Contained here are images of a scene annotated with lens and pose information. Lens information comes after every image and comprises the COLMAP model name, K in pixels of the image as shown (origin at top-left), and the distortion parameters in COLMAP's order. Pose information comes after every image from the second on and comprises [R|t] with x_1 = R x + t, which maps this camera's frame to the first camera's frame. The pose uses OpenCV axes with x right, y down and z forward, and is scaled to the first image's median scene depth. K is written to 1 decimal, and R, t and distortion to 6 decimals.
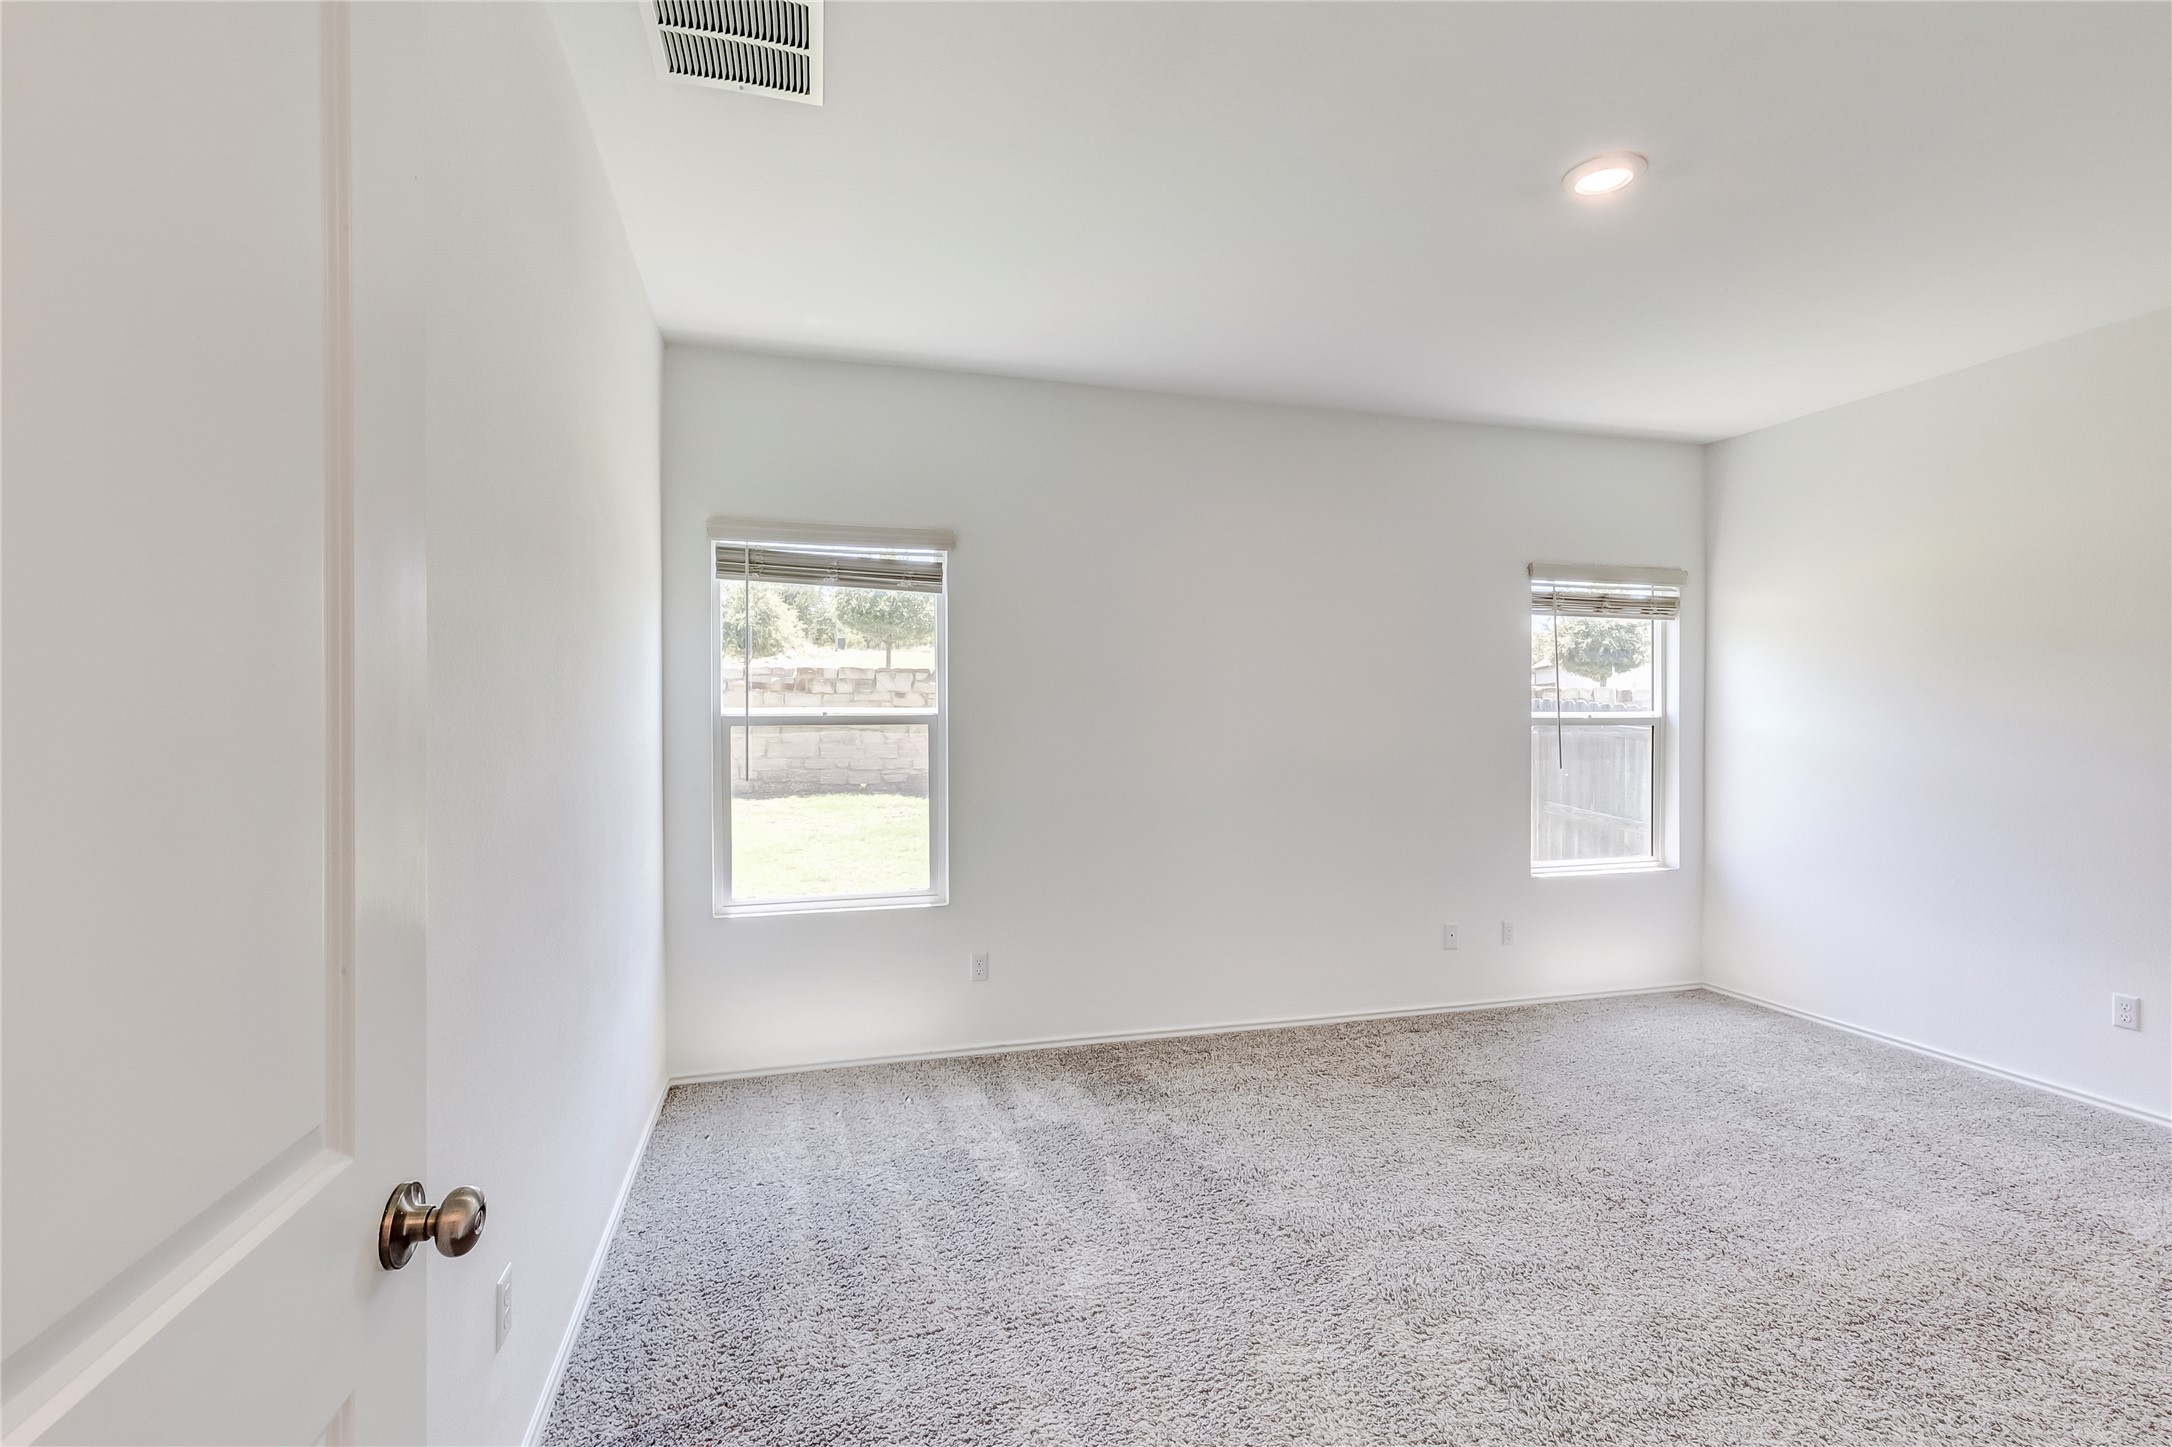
lens RADIAL K [[985.5, 0, 1080.1], [0, 985.5, 737.4], [0, 0, 1]] dist [0.006870, -0.000420]
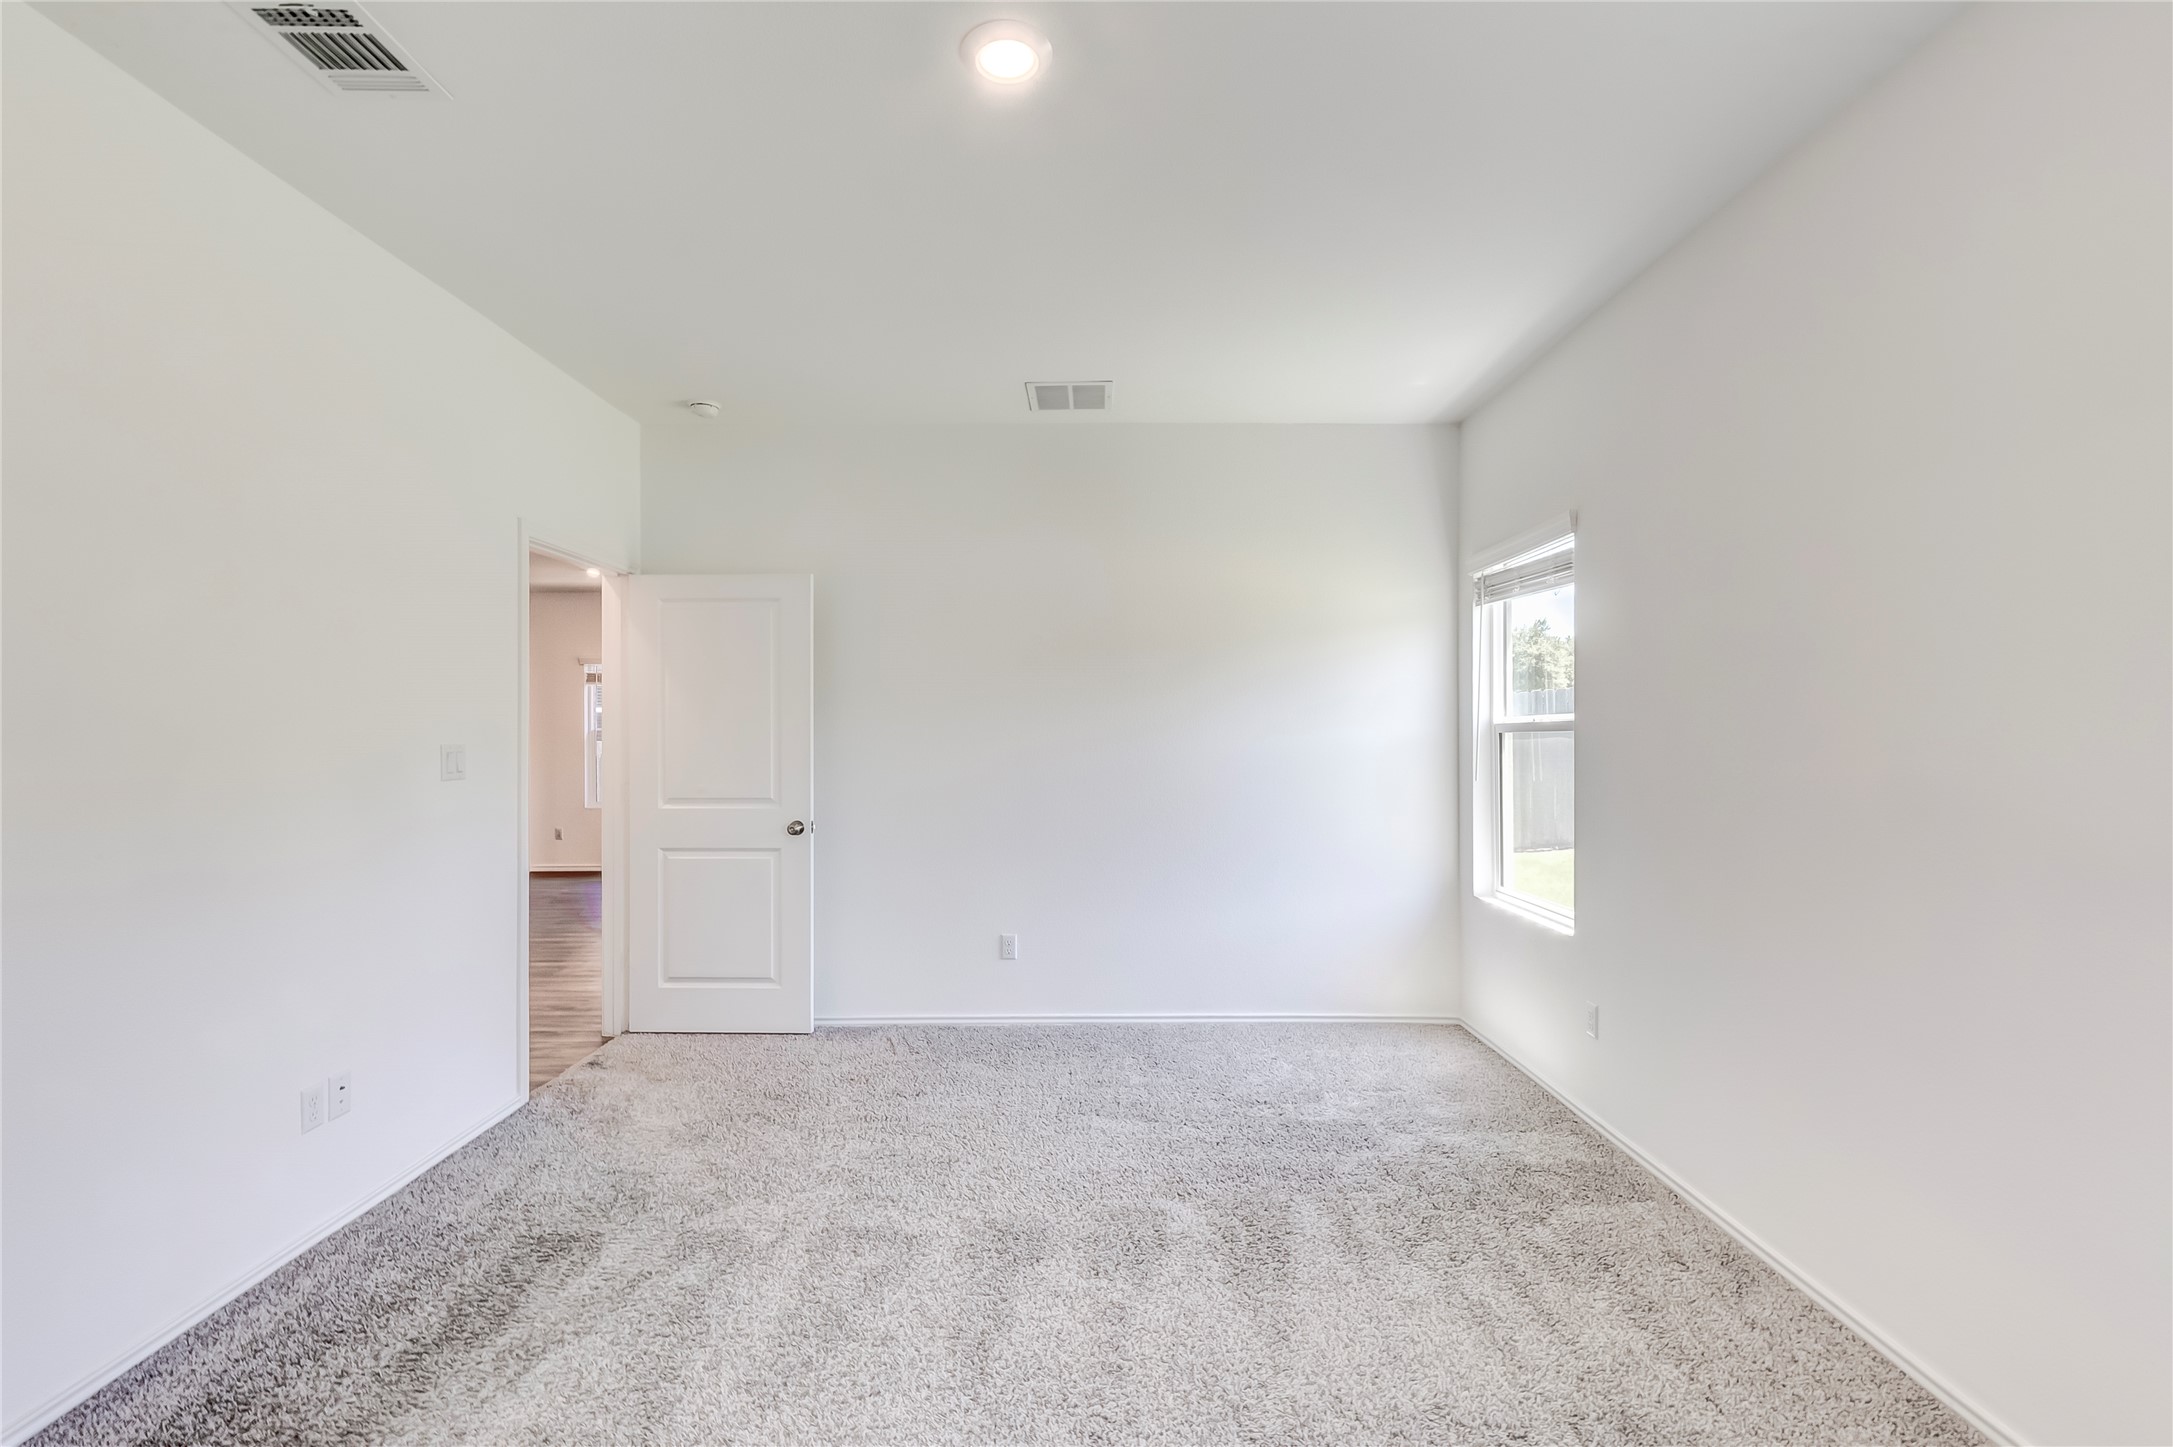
lens RADIAL K [[985.9, 0, 1086.9], [0, 985.9, 727.8], [0, 0, 1]] dist [0.004250, 0.000056]
pose [[-0.284680, 0.005495, -0.958607, 0.824426], [-0.003129, 0.999973, 0.006661, -0.020456], [0.958617, 0.004896, -0.284655, 0.823904]]
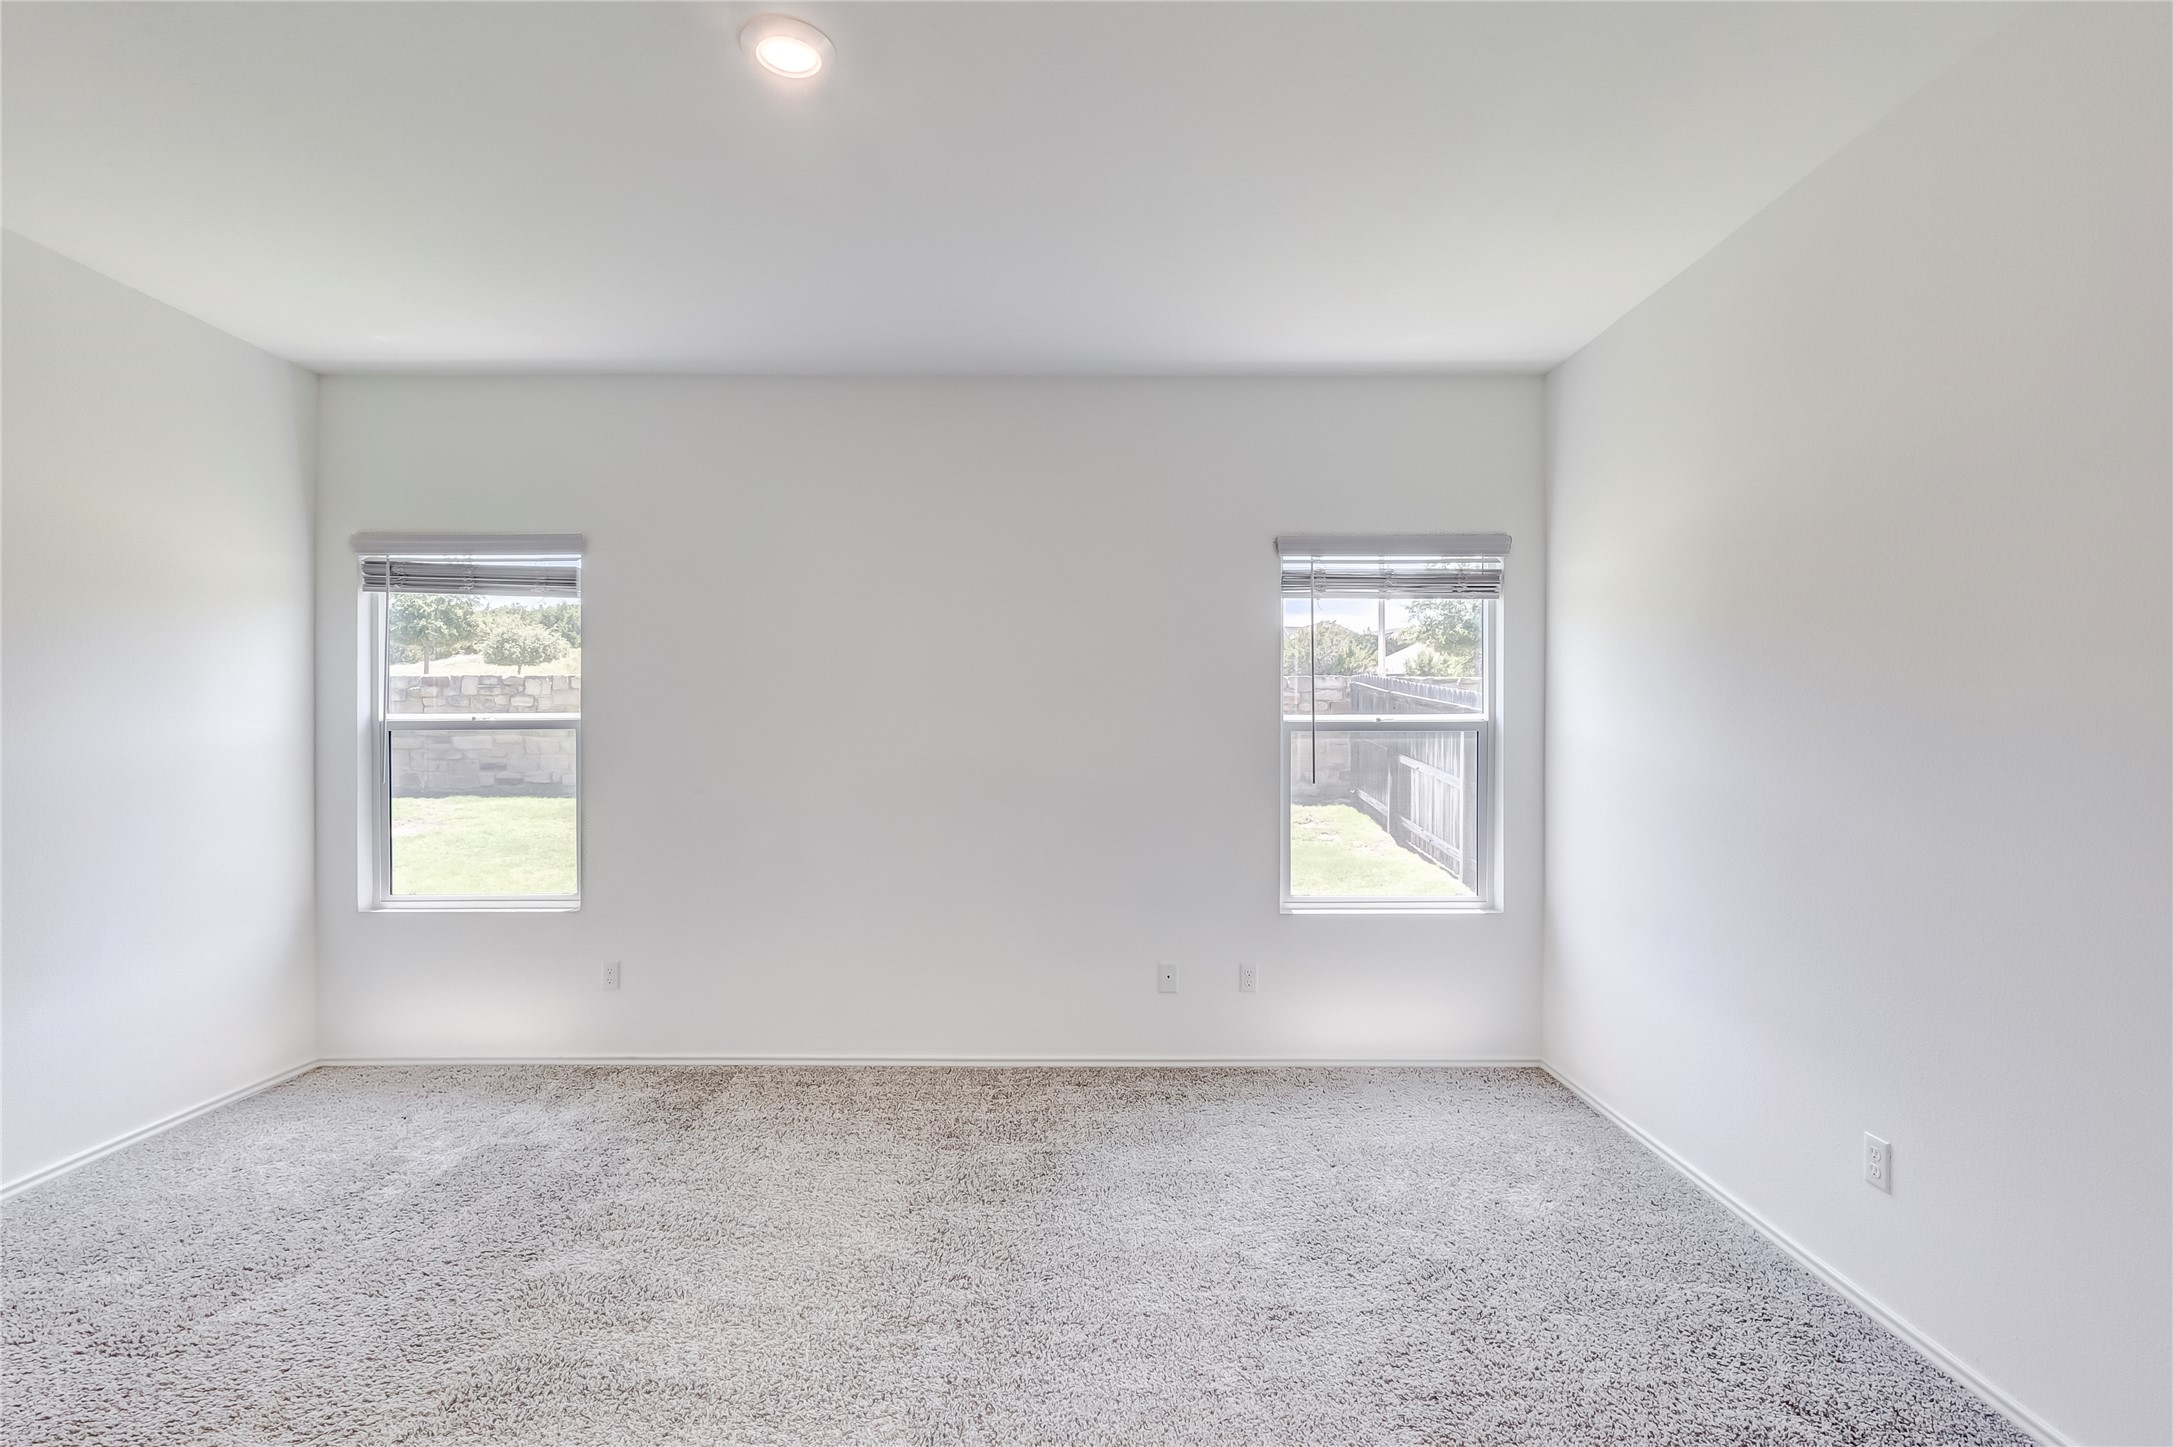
lens RADIAL K [[985.9, 0, 1086.9], [0, 985.9, 727.8], [0, 0, 1]] dist [0.004250, 0.000056]
pose [[0.960393, 0.000633, -0.278647, 0.627185], [-0.005210, 0.999863, -0.015687, -0.000856], [0.278599, 0.016517, 0.960265, 0.182247]]
